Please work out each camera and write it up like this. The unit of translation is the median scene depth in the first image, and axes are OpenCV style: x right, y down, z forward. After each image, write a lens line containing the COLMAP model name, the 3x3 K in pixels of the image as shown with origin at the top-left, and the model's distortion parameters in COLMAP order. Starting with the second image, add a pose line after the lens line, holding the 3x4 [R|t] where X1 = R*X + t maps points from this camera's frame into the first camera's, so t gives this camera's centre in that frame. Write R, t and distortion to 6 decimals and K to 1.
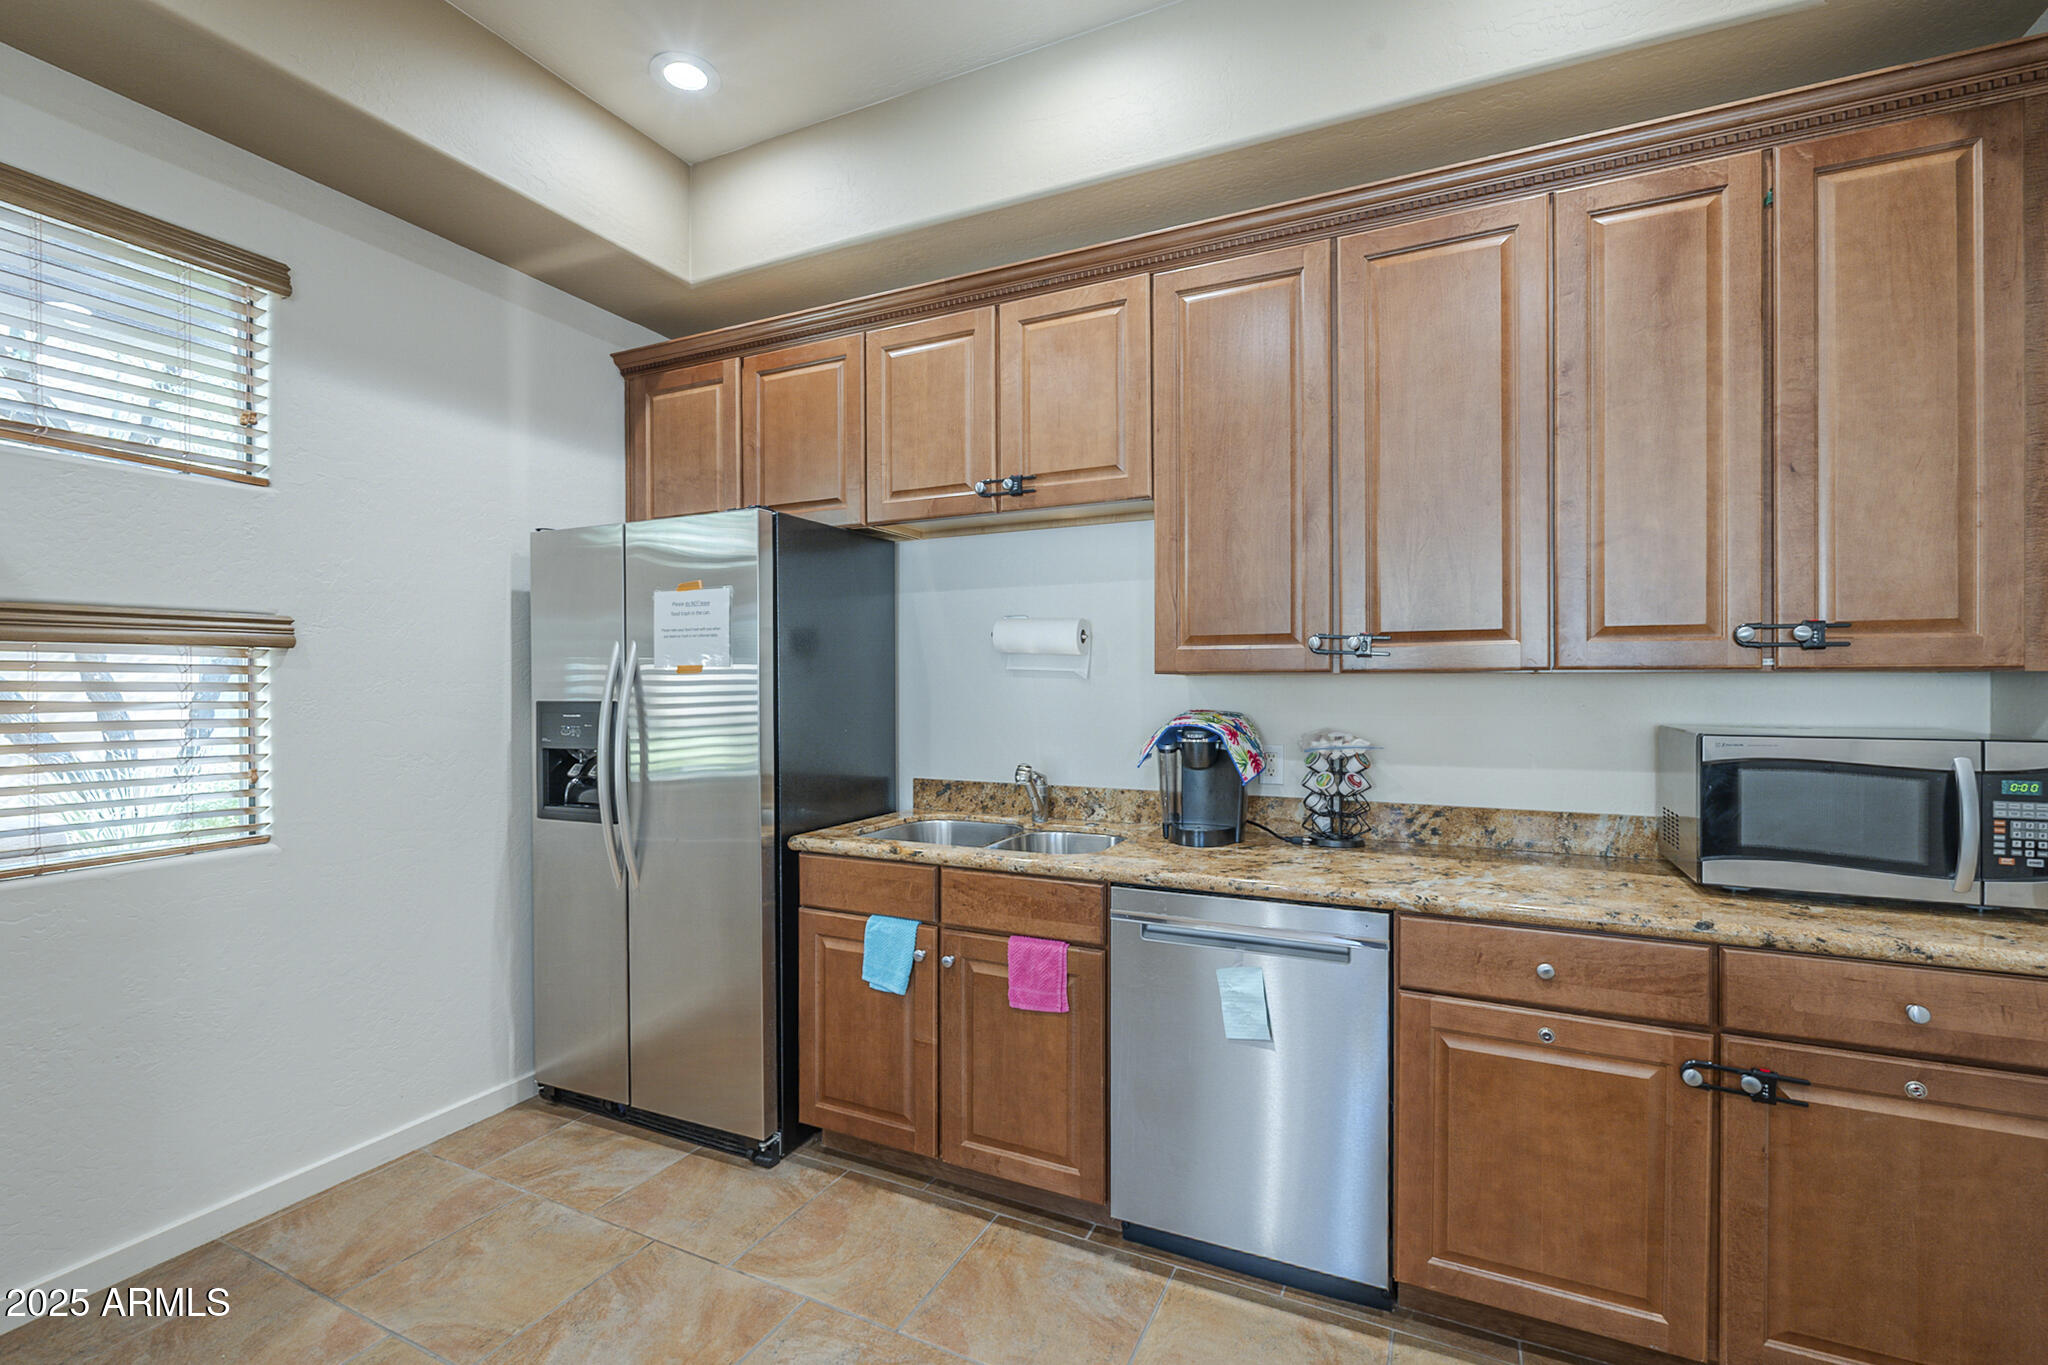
lens RADIAL K [[908.1, 0, 1015.7], [0, 908.1, 682.6], [0, 0, 1]] dist [0.000120, 0.000558]
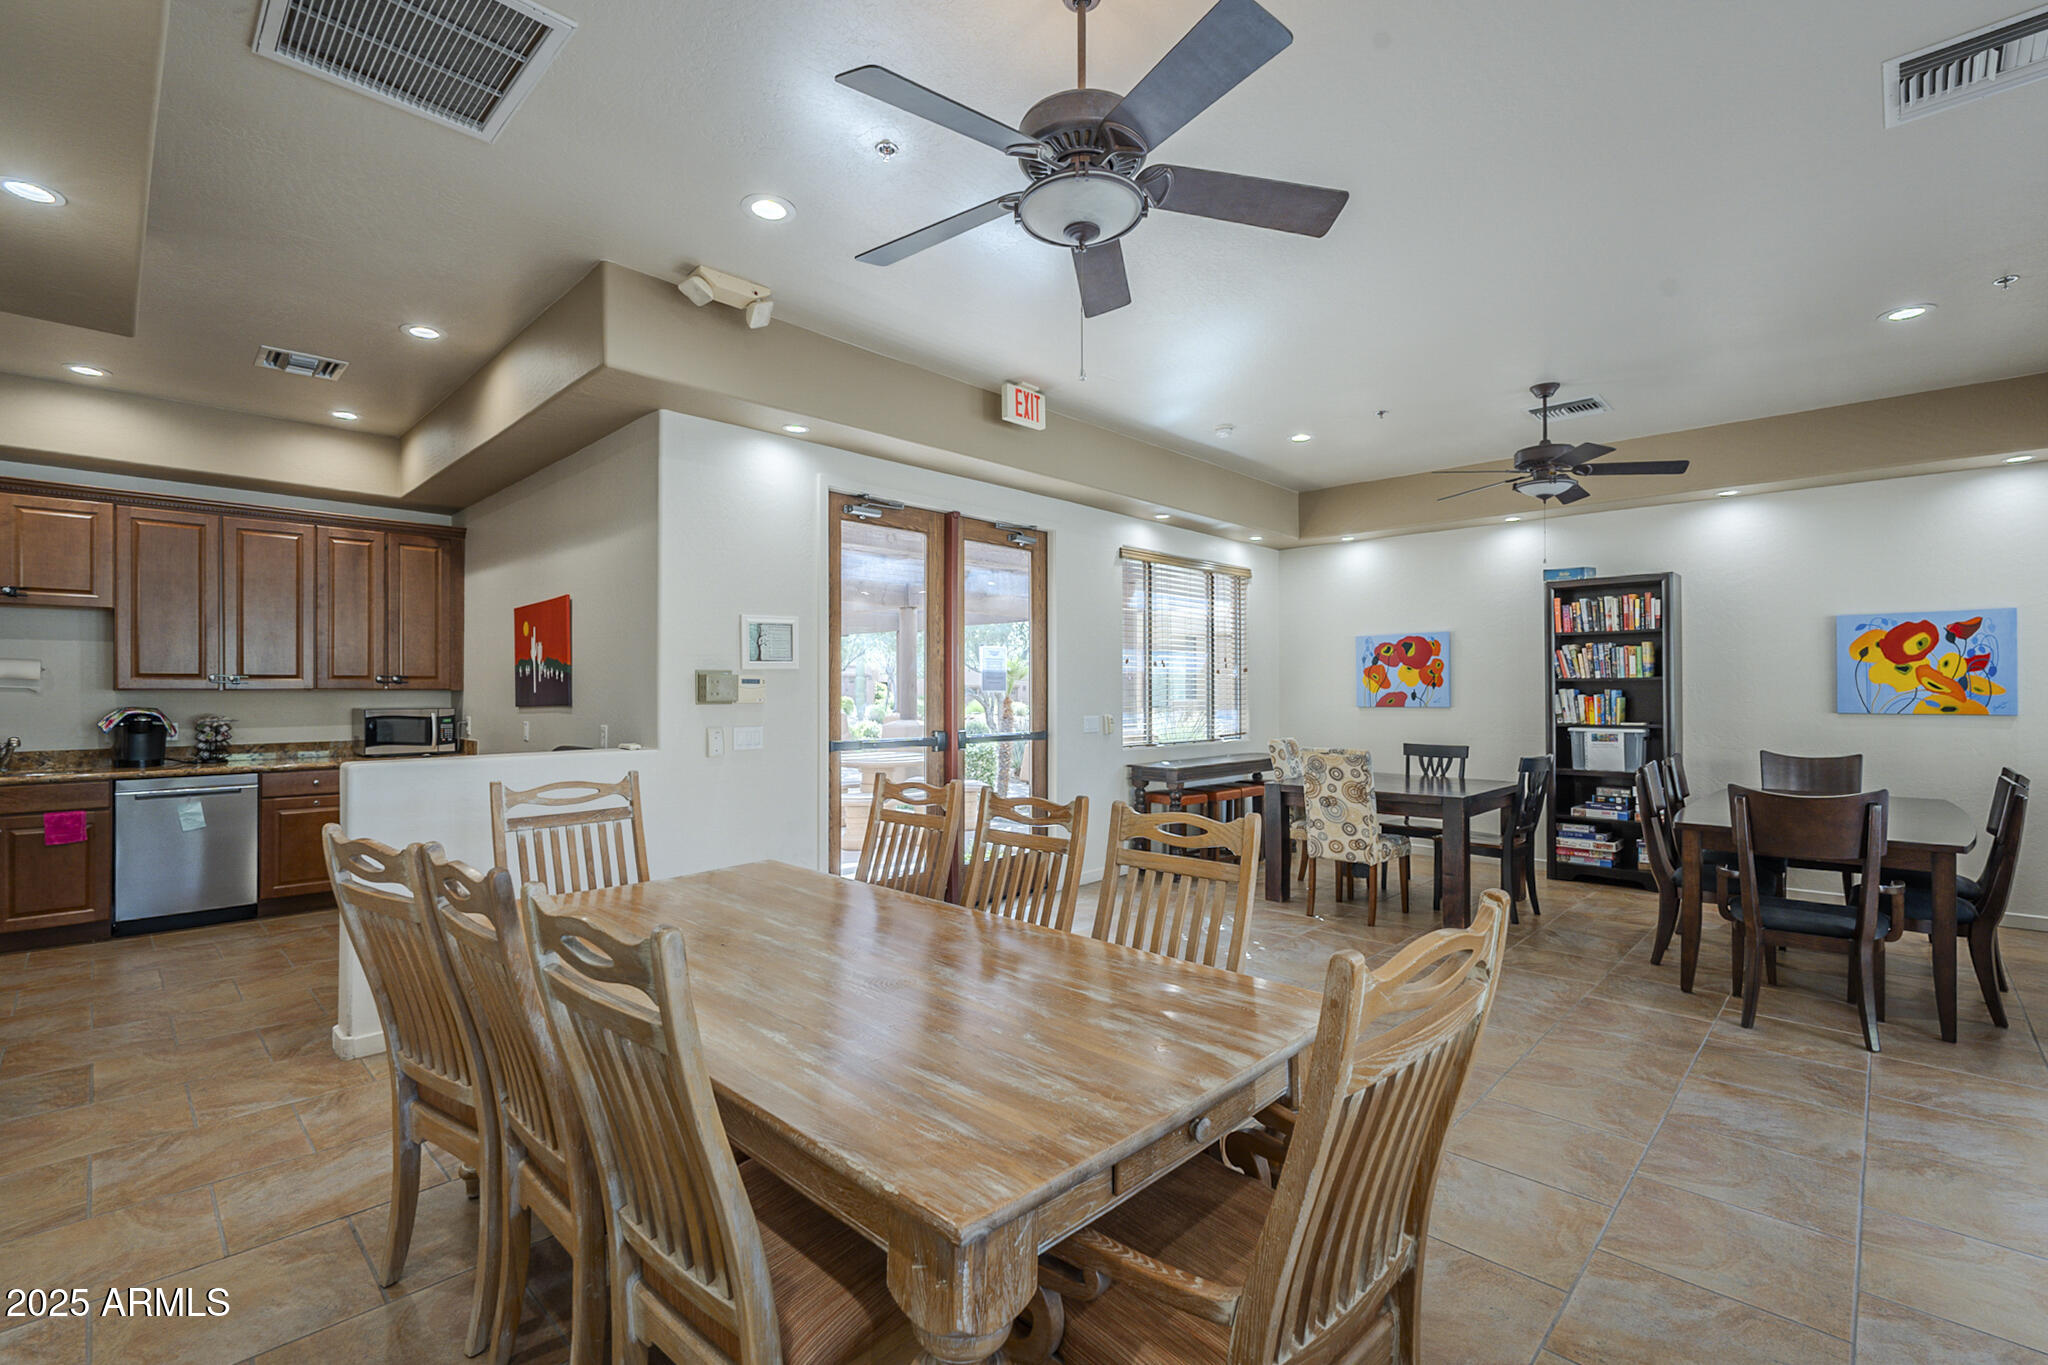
lens RADIAL K [[908.1, 0, 1019.4], [0, 908.1, 686.4], [0, 0, 1]] dist [0.000120, 0.000558]
pose [[0.323826, 0.002003, 0.946115, -1.465745], [-0.001894, 0.999997, -0.001469, -0.024152], [-0.946115, -0.001317, 0.323829, -2.125140]]
